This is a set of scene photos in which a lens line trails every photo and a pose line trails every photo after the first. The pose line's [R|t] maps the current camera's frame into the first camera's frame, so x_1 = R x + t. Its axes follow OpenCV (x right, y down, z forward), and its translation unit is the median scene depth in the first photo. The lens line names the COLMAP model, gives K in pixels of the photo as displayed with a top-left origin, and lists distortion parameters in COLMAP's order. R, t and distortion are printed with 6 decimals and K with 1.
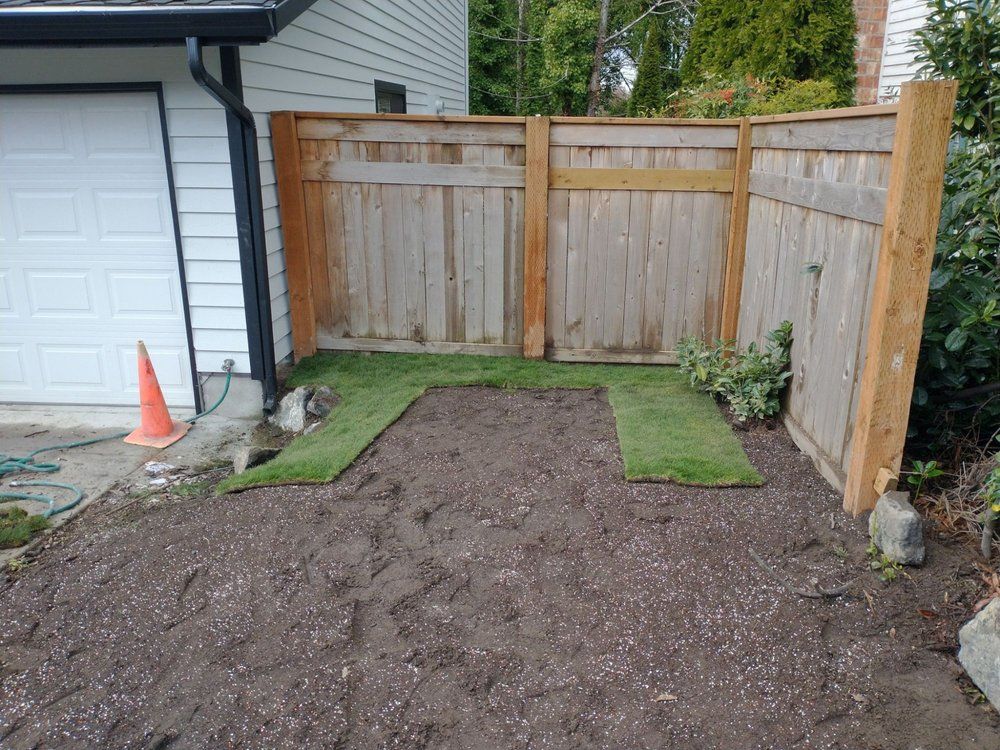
lens RADIAL K [[800.5, 0, 501.1], [0, 800.5, 383.8], [0, 0, 1]] dist [0.076808, -0.153533]
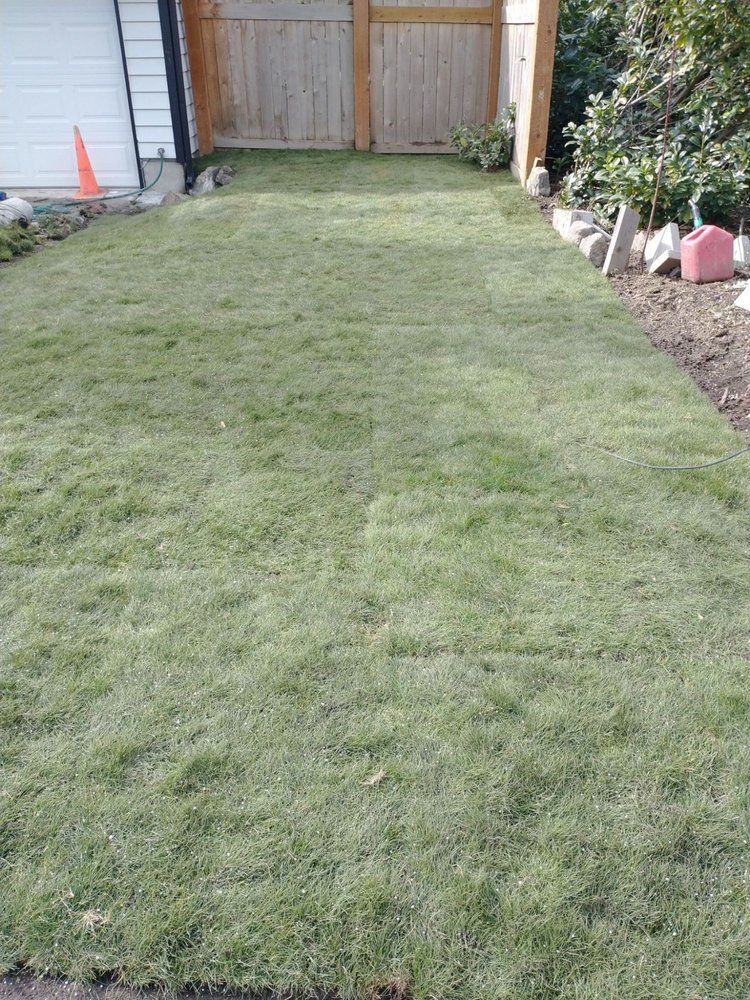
lens RADIAL K [[803.9, 0, 373.1], [0, 803.9, 495.3], [0, 0, 1]] dist [0.069635, -0.111587]
pose [[0.998721, -0.031217, 0.039780, -0.019994], [0.021191, 0.972660, 0.231265, 0.257698], [-0.045912, -0.230126, 0.972077, -0.648093]]
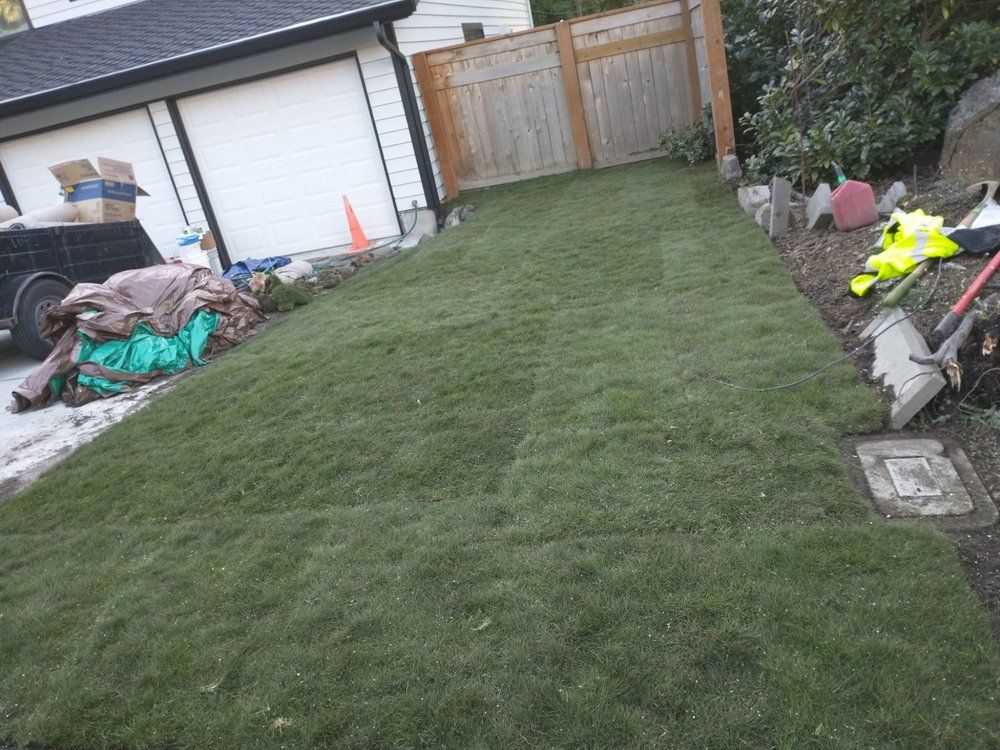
lens RADIAL K [[803.9, 0, 500.0], [0, 803.9, 375.0], [0, 0, 1]] dist [0.069635, -0.111587]
pose [[0.973550, -0.160304, -0.162799, 0.076586], [0.171038, 0.983777, 0.054122, 0.284137], [0.151482, -0.080535, 0.985174, -0.758671]]
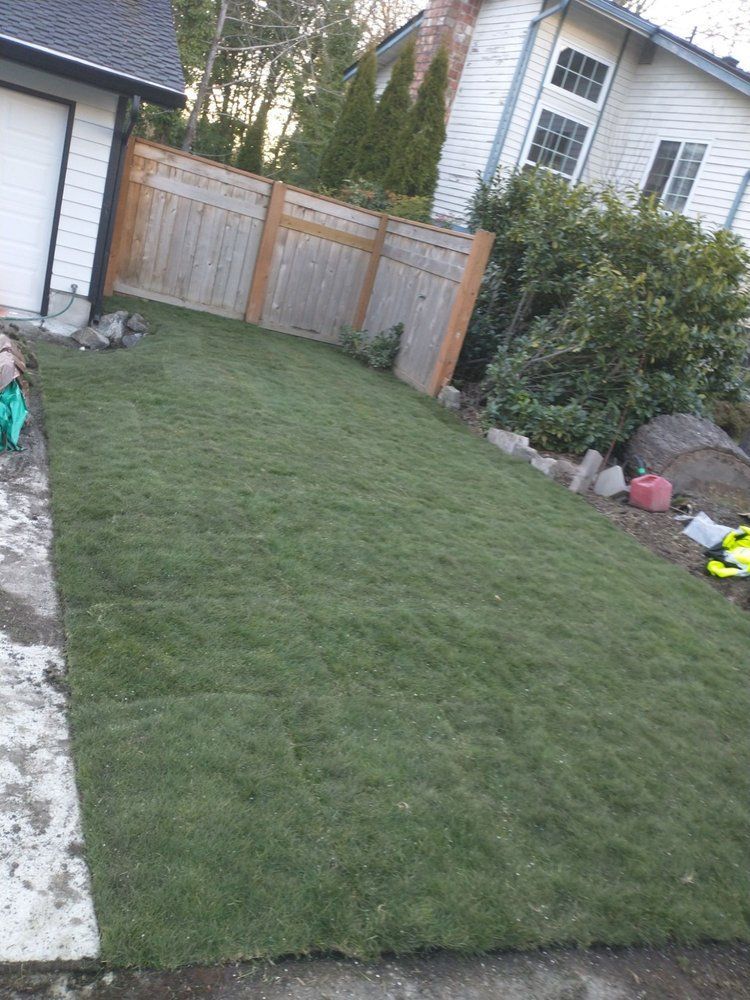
lens RADIAL K [[803.9, 0, 373.1], [0, 803.9, 495.3], [0, 0, 1]] dist [0.069635, -0.111587]
pose [[0.881633, 0.090601, 0.463158, -0.516624], [-0.129084, 0.990269, 0.052003, 0.217914], [-0.453940, -0.105634, 0.884749, -0.702568]]
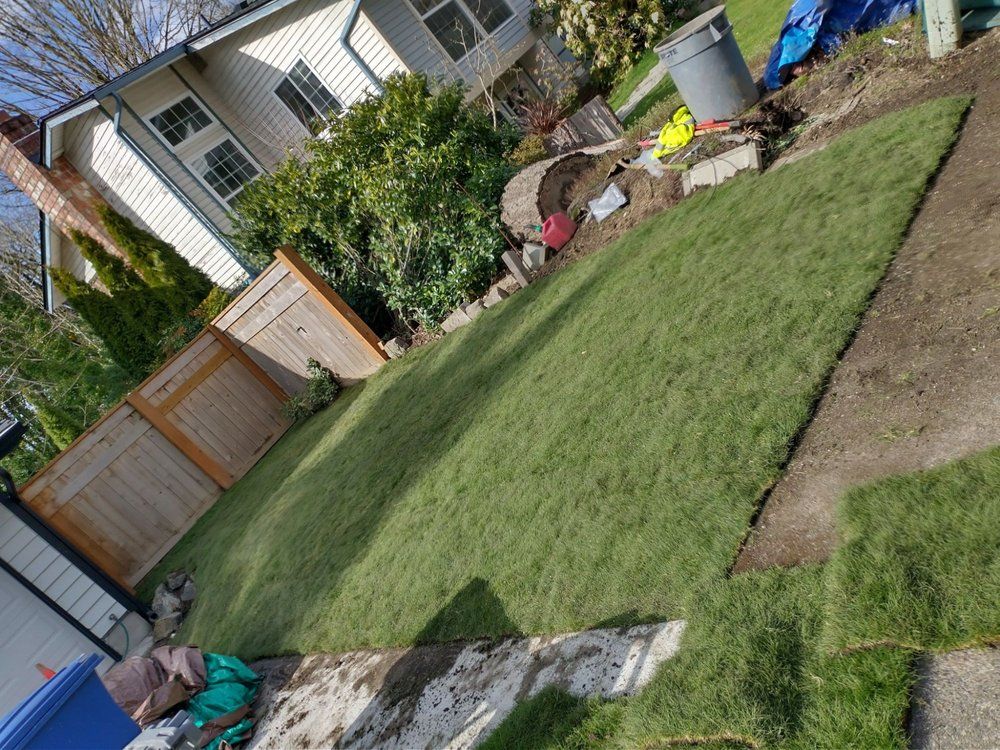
lens RADIAL K [[800.5, 0, 501.1], [0, 800.5, 383.8], [0, 0, 1]] dist [0.076808, -0.153533]
pose [[0.444642, -0.644689, 0.621827, -0.685201], [0.800568, 0.597403, 0.046915, 0.236565], [-0.401727, 0.476954, 0.781748, -0.762645]]
